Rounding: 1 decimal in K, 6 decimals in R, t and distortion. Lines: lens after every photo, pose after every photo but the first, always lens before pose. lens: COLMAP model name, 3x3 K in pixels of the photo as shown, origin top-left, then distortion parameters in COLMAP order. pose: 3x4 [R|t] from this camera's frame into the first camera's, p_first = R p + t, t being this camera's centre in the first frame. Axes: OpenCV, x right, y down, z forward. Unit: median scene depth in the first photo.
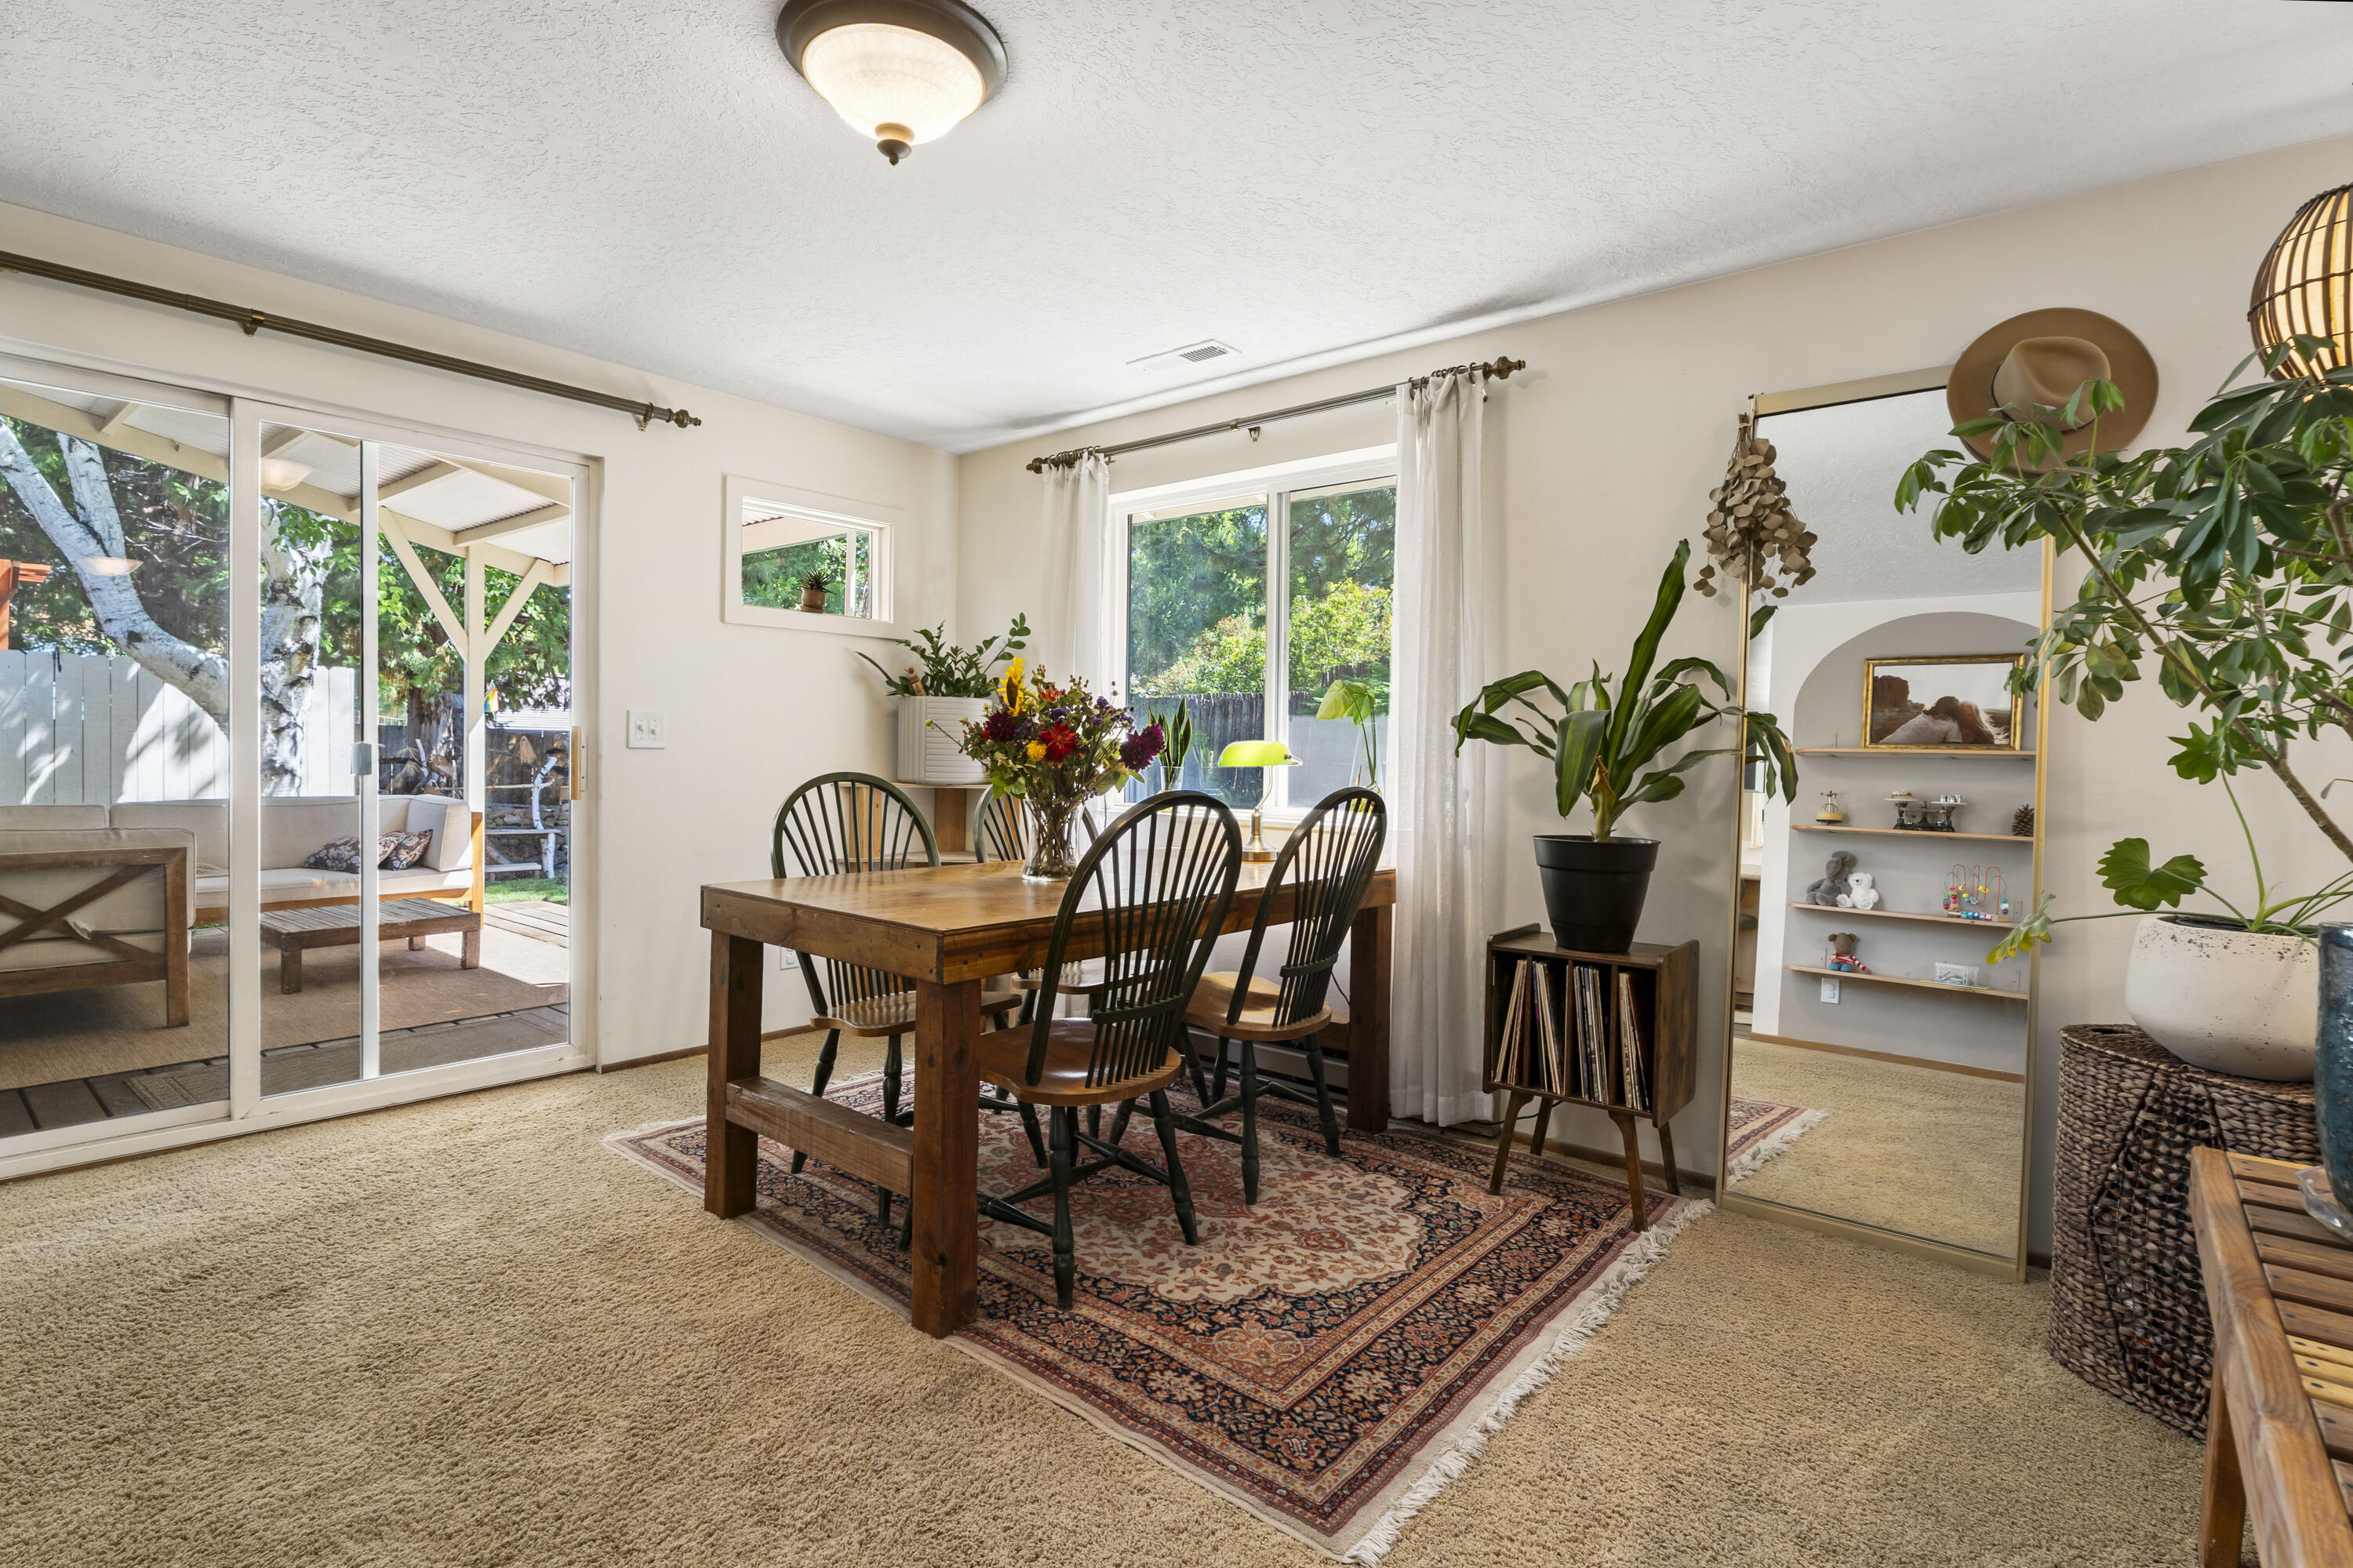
lens RADIAL K [[1116.9, 0, 1164.1], [0, 1116.9, 781.4], [0, 0, 1]] dist [-0.030620, 0.000728]
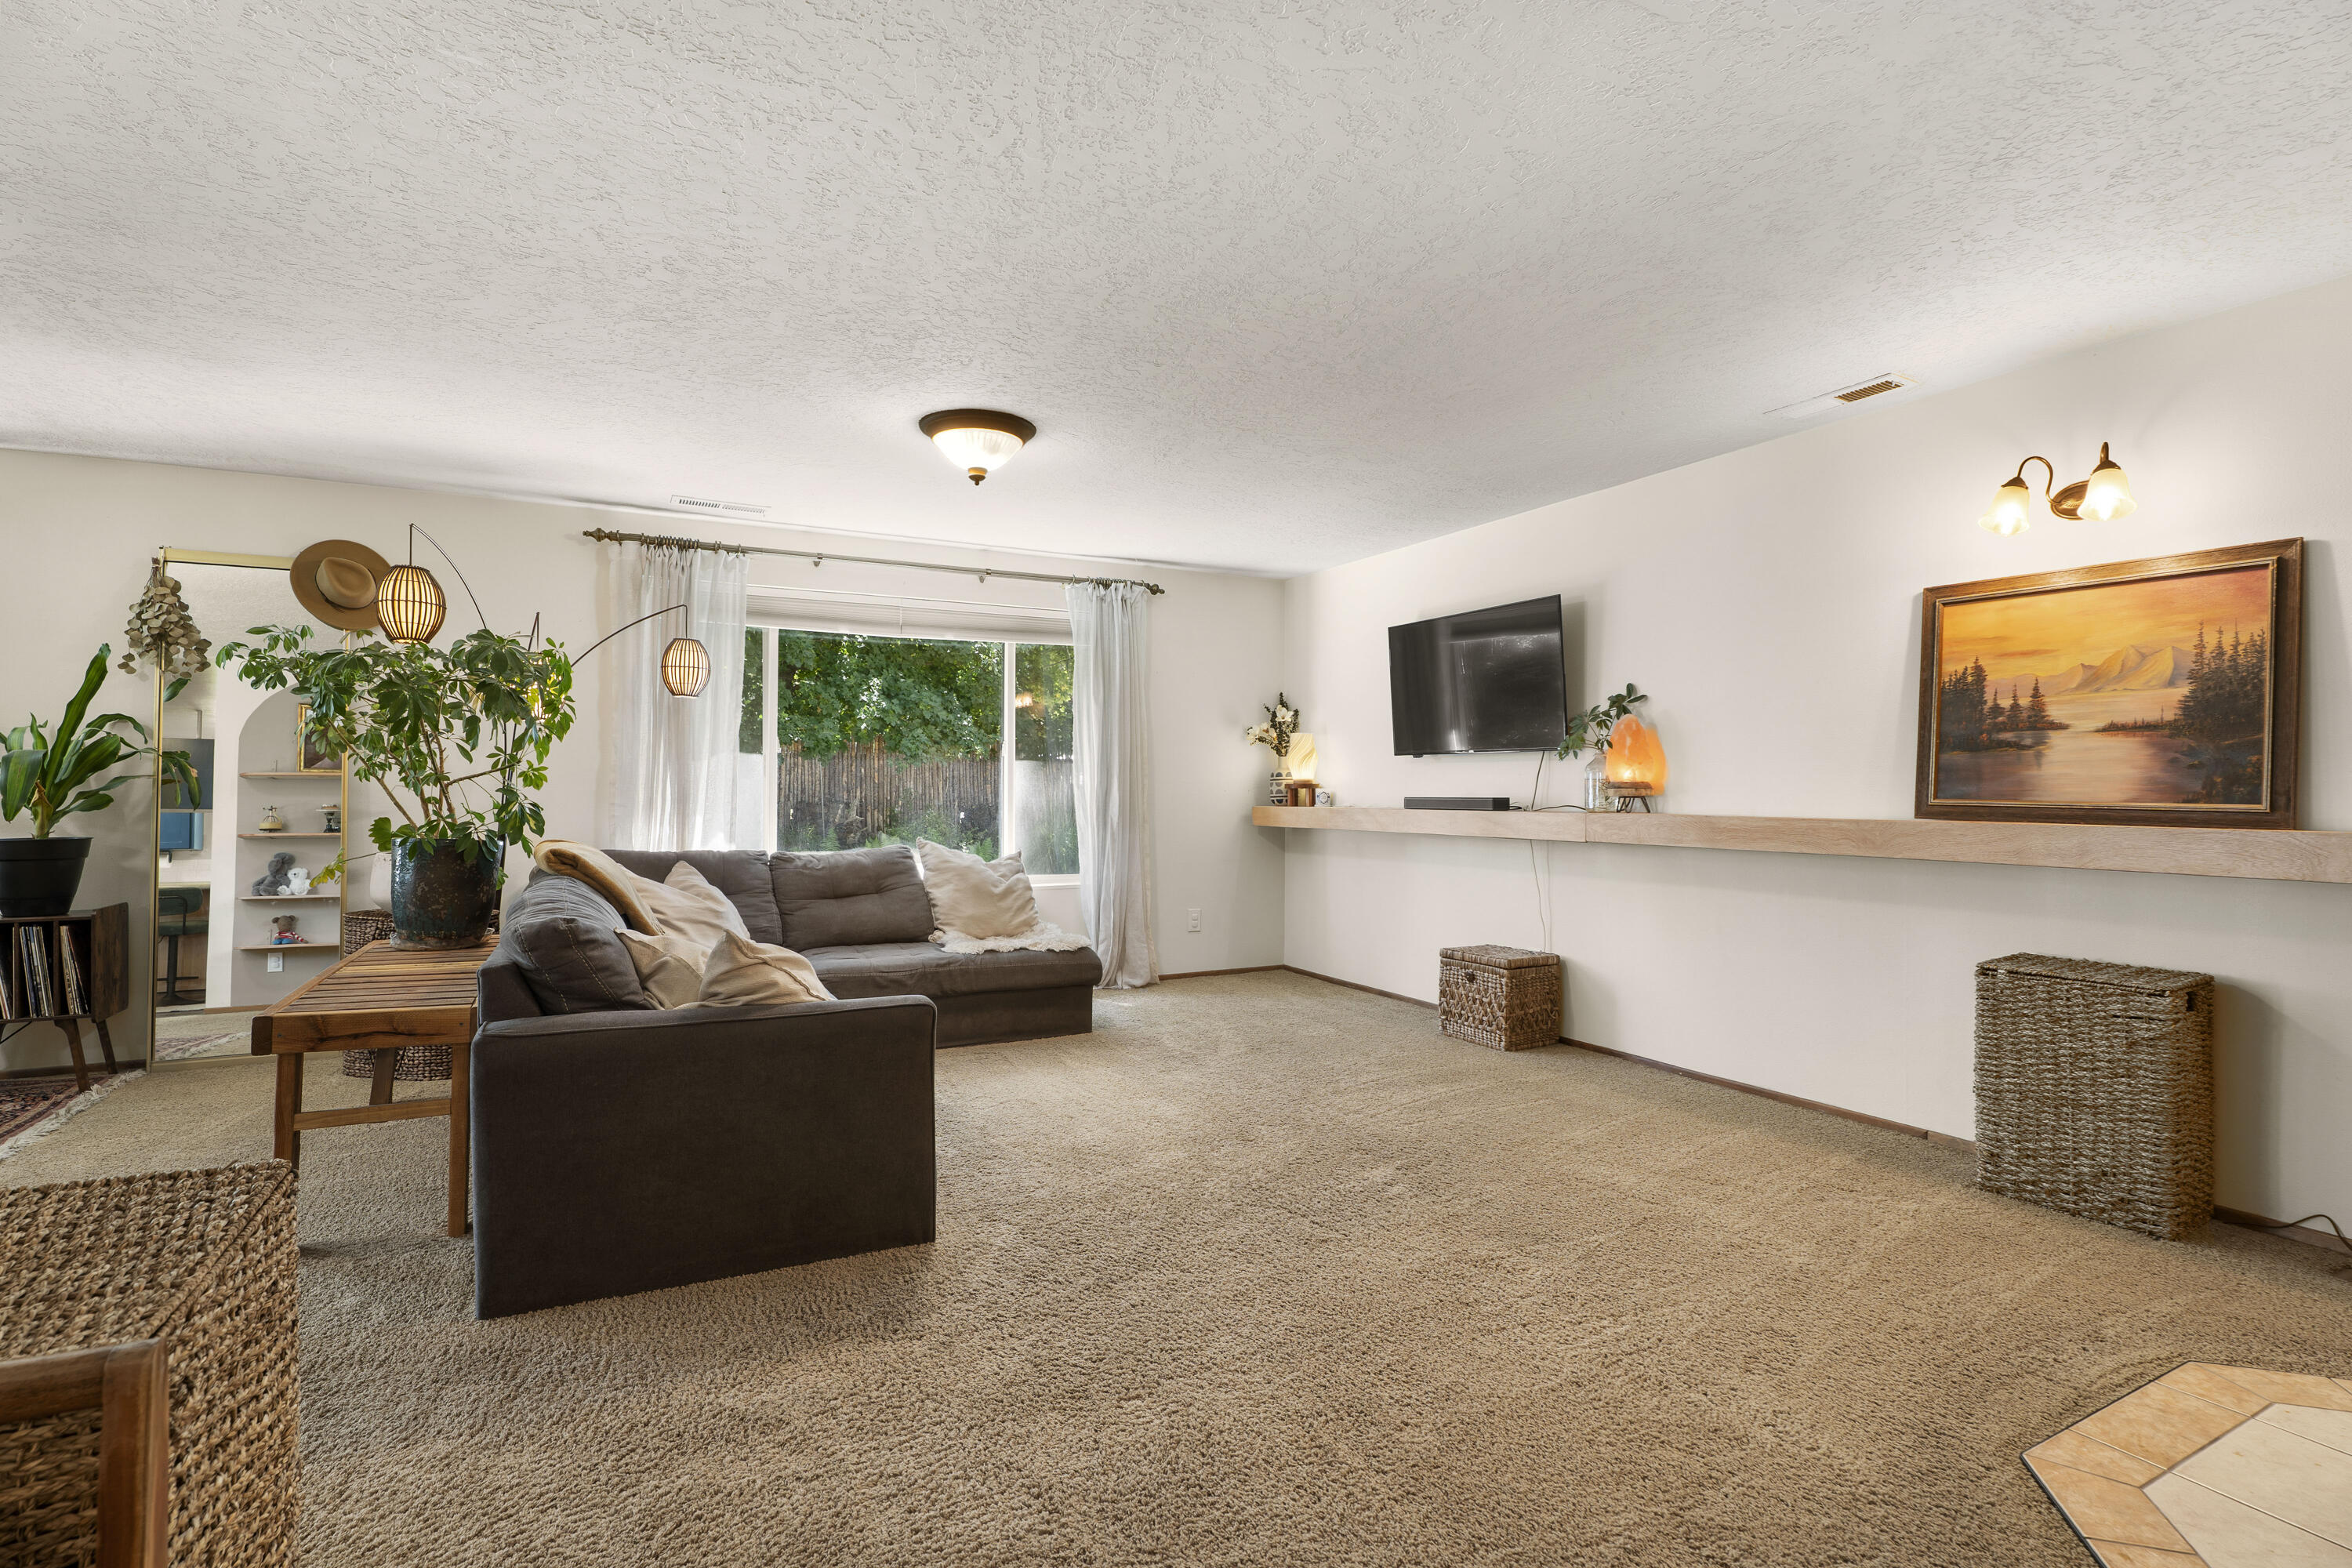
lens RADIAL K [[1095.7, 0, 1088.6], [0, 1095.7, 771.6], [0, 0, 1]] dist [0.003886, 0.001184]
pose [[0.415220, -0.007705, 0.909689, -0.344218], [0.034119, 0.999392, -0.007108, 0.022076], [-0.909081, 0.033990, 0.415230, -0.839247]]
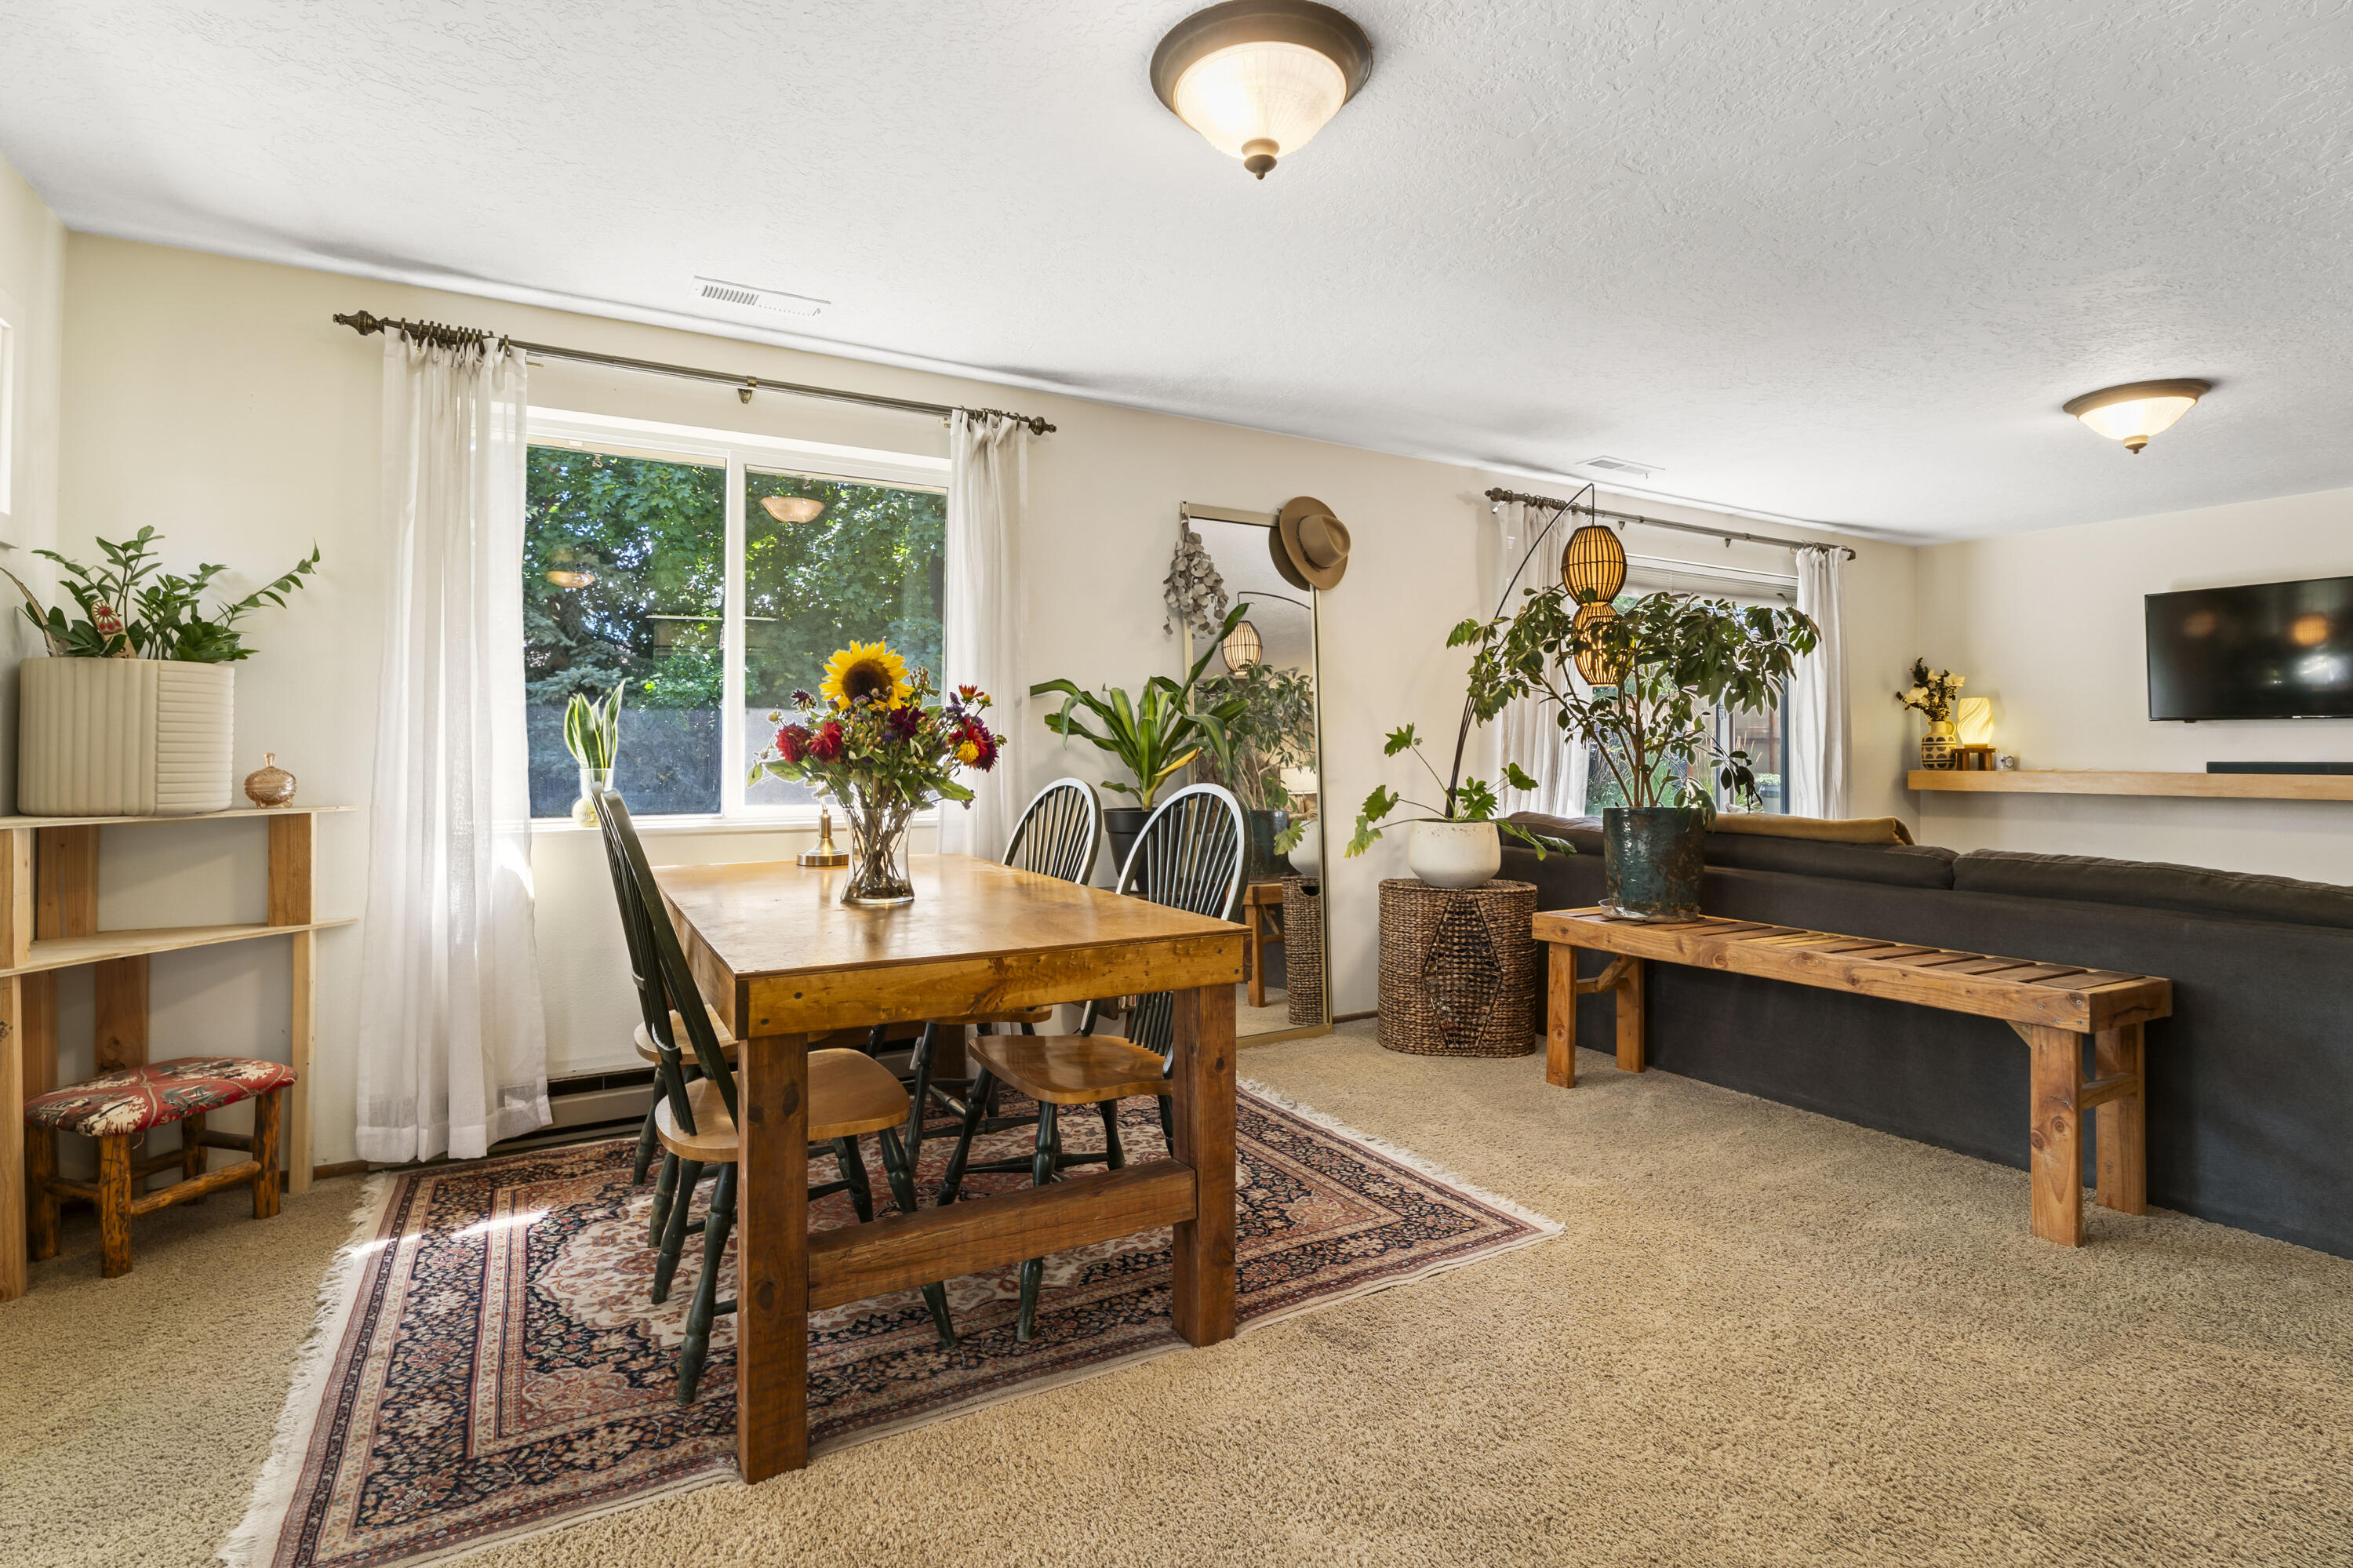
lens RADIAL K [[1096.2, 0, 1171.9], [0, 1096.2, 758.0], [0, 0, 1]] dist [0.003886, 0.001184]
pose [[0.356729, -0.026380, 0.933835, -0.872606], [0.035980, 0.999248, 0.014484, -0.030670], [-0.933515, 0.028432, 0.357409, 0.519057]]
